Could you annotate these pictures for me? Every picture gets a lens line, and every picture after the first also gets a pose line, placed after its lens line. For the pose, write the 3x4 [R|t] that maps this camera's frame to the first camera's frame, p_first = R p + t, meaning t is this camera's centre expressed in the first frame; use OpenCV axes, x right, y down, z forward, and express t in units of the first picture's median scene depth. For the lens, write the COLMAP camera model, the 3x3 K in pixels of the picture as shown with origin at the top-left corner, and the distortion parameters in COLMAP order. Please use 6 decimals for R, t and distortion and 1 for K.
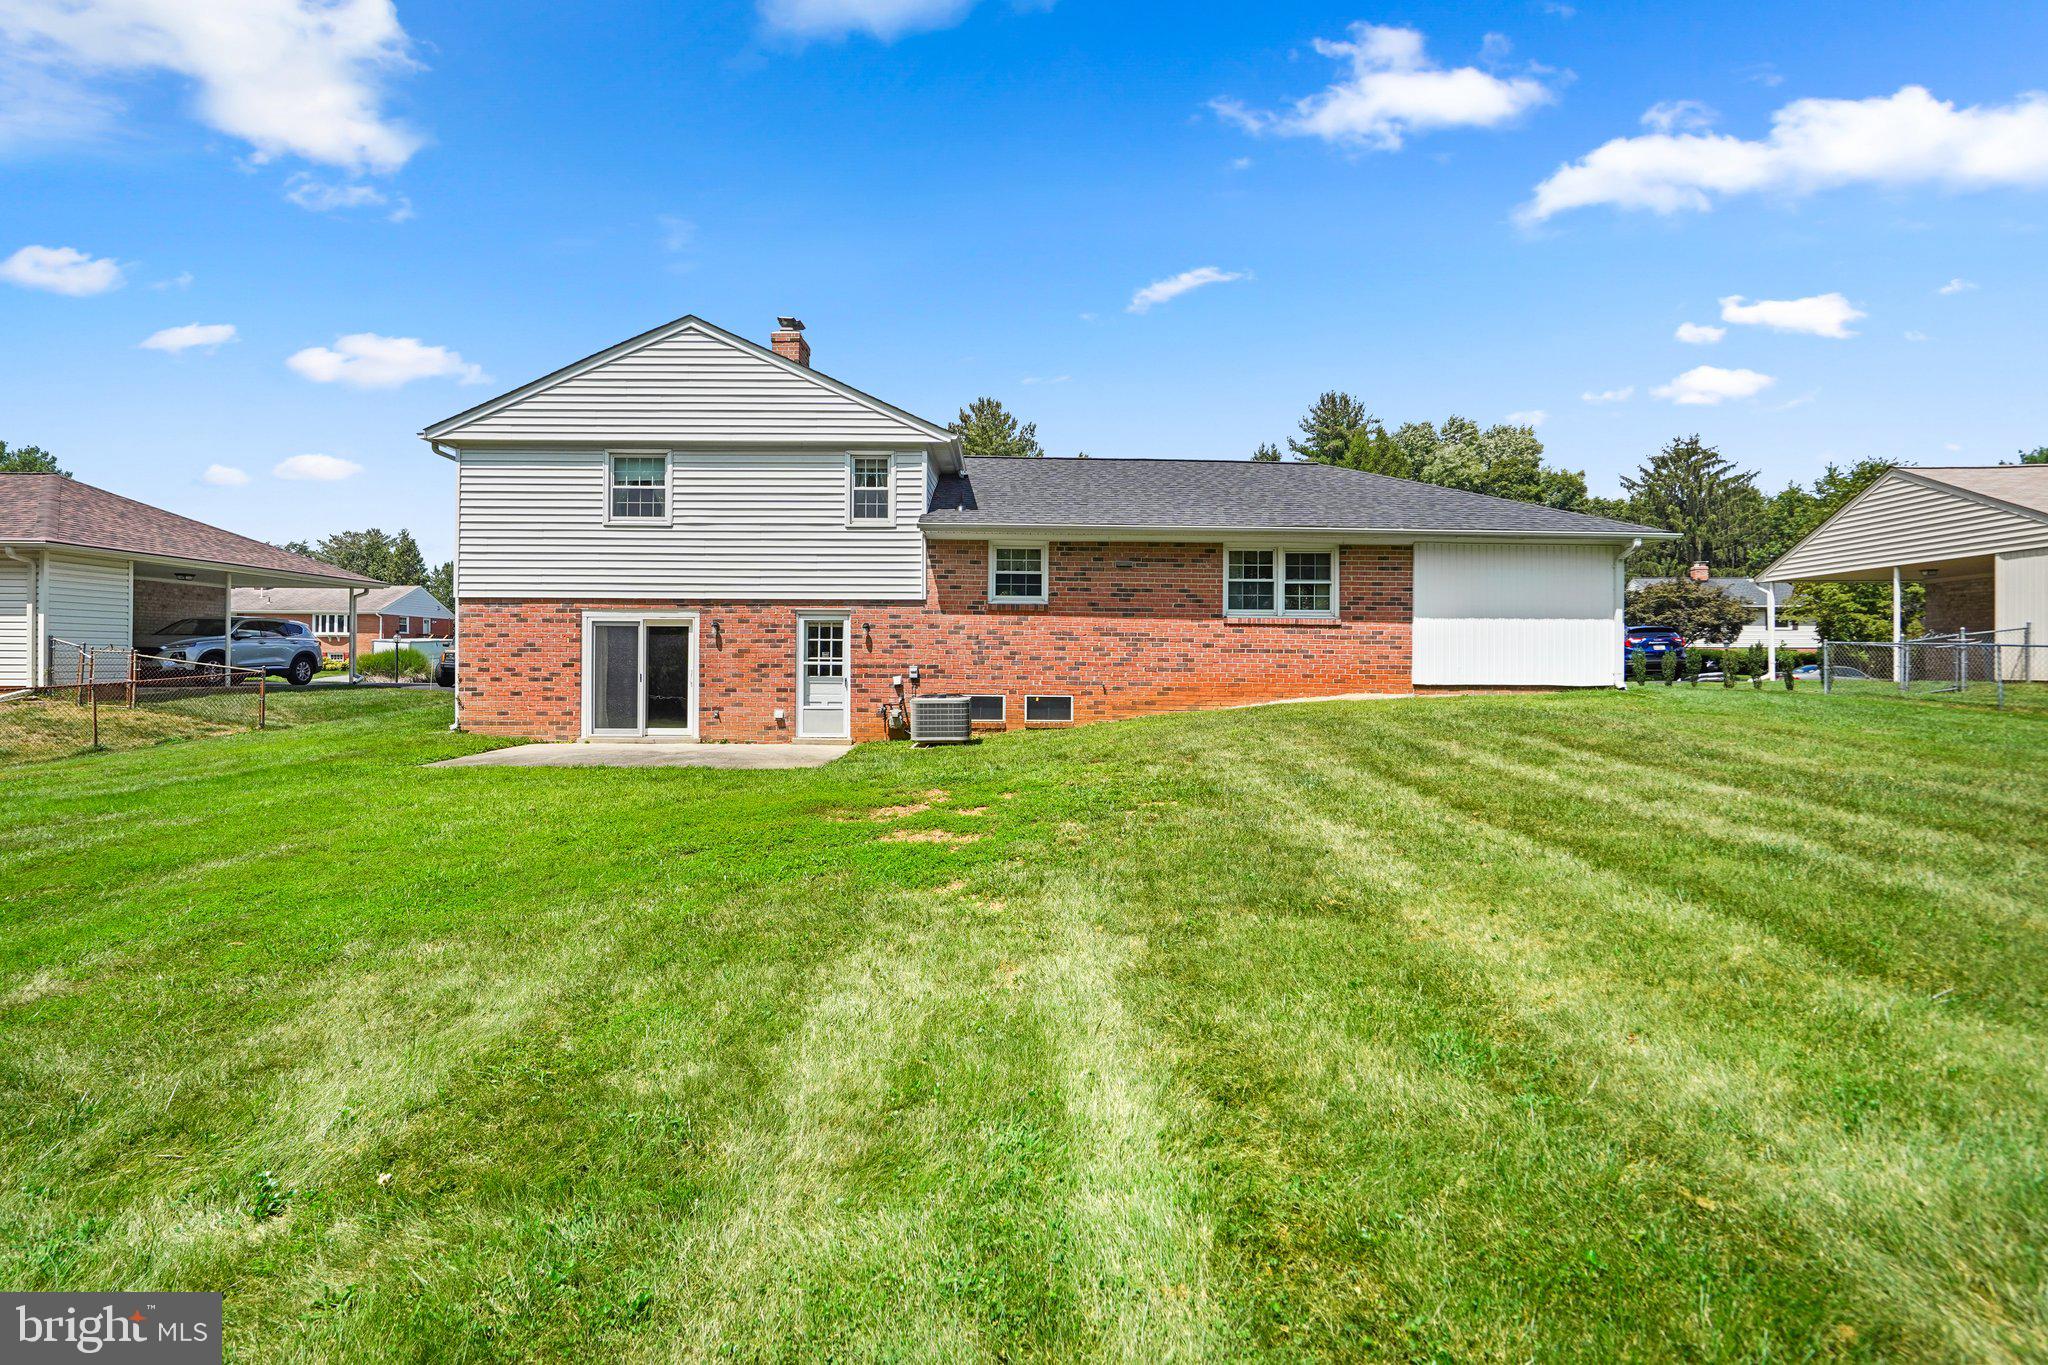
lens RADIAL K [[952.3, 0, 1022.5], [0, 952.3, 668.5], [0, 0, 1]] dist [-0.012697, 0.000234]
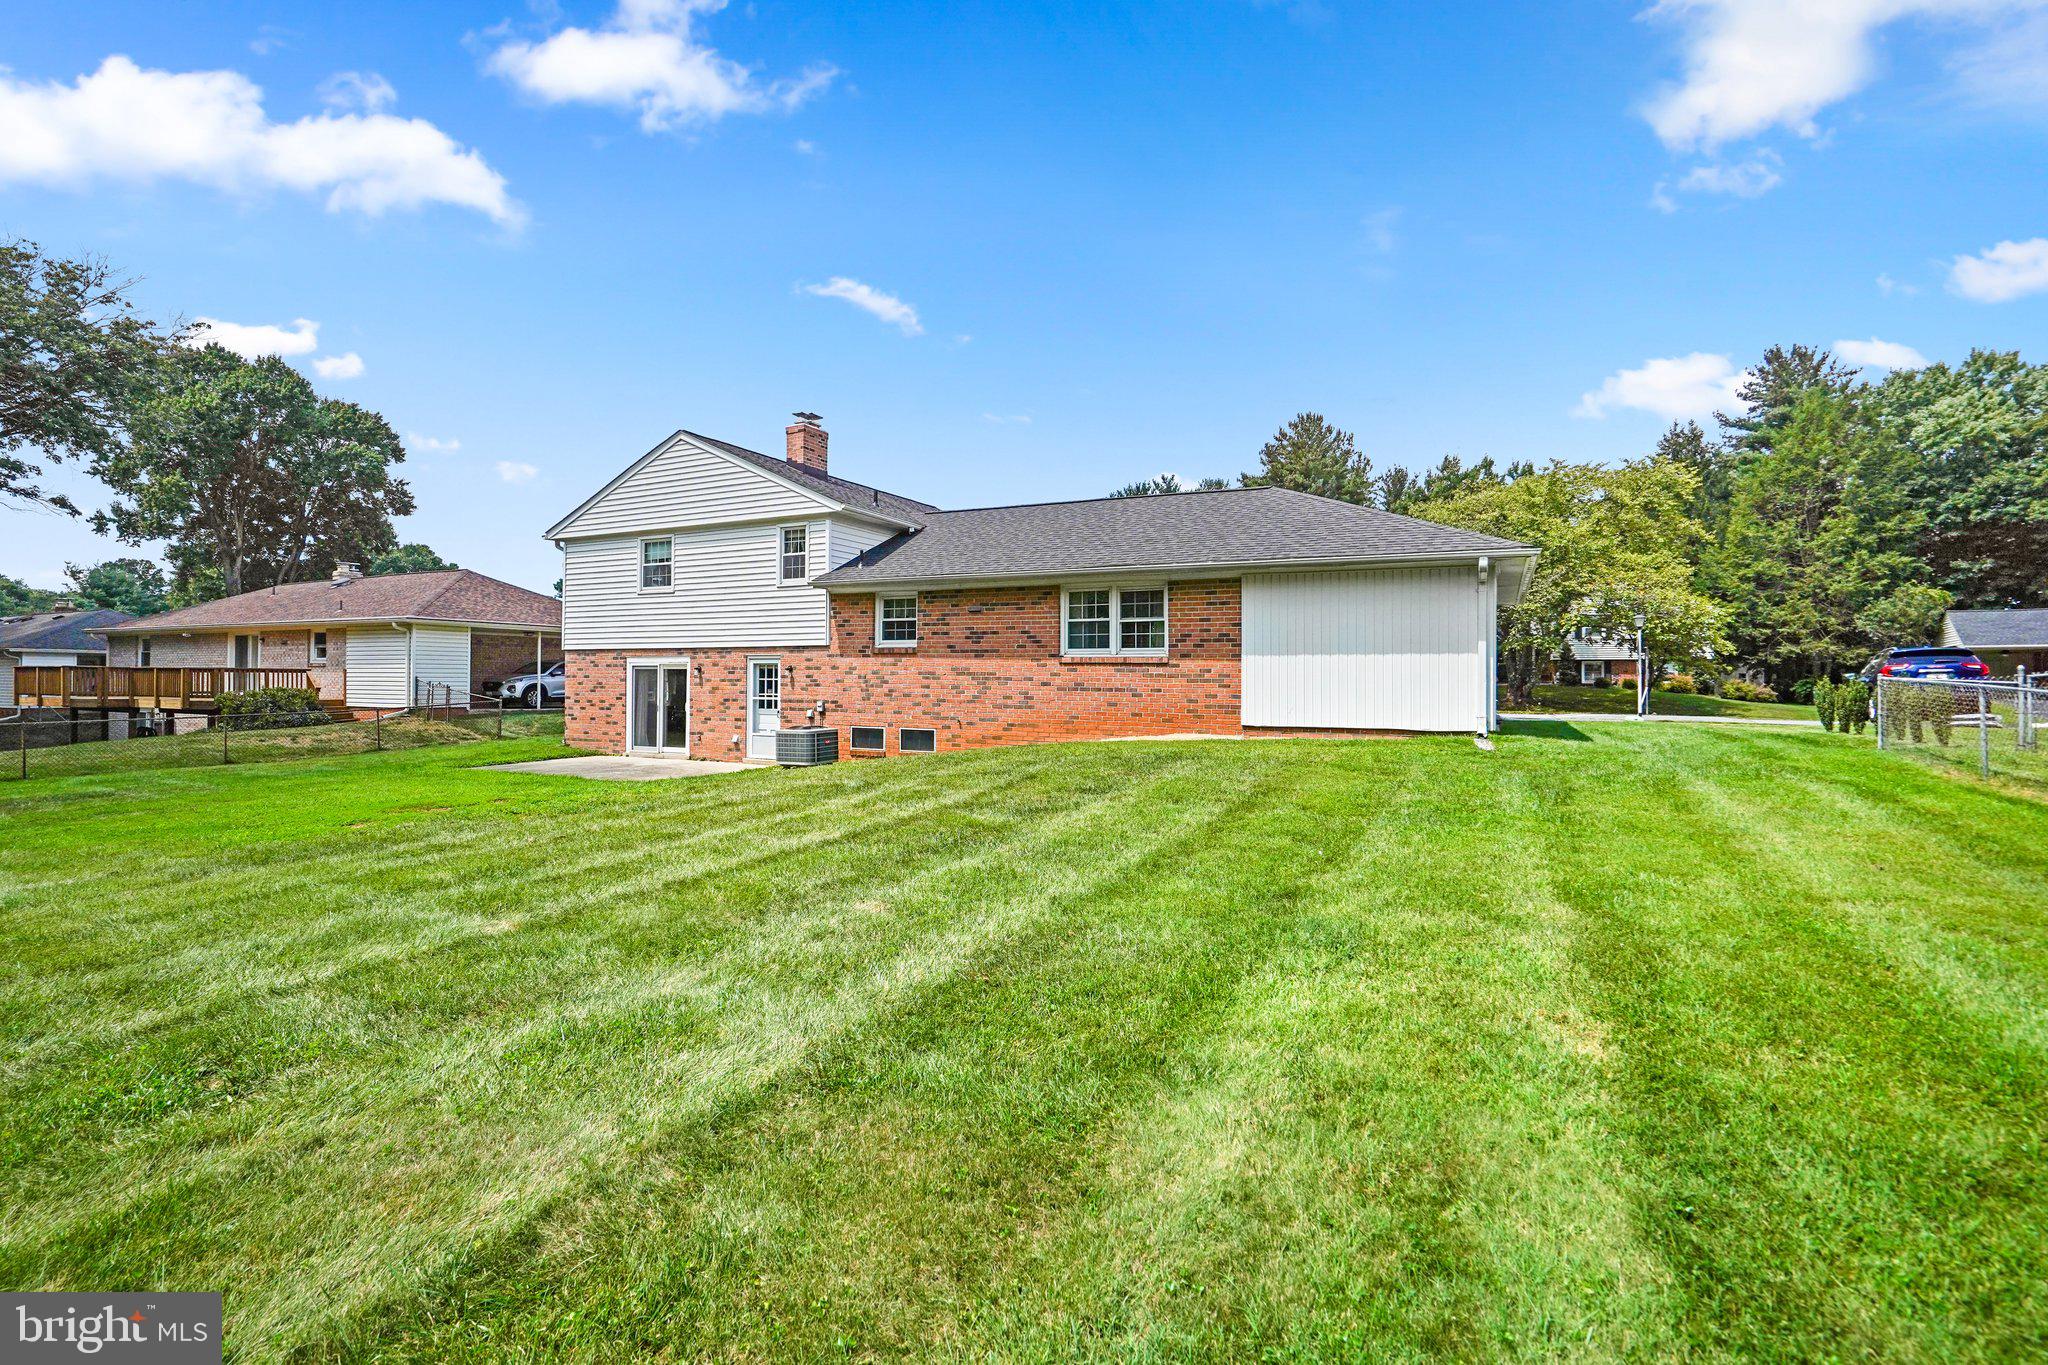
lens RADIAL K [[952.3, 0, 1012.1], [0, 952.3, 691.6], [0, 0, 1]] dist [-0.012697, 0.000234]
pose [[0.884406, 0.004096, -0.466700, 0.648508], [-0.003842, 0.999992, 0.001495, -0.017207], [0.466702, 0.000471, 0.884415, 0.061865]]
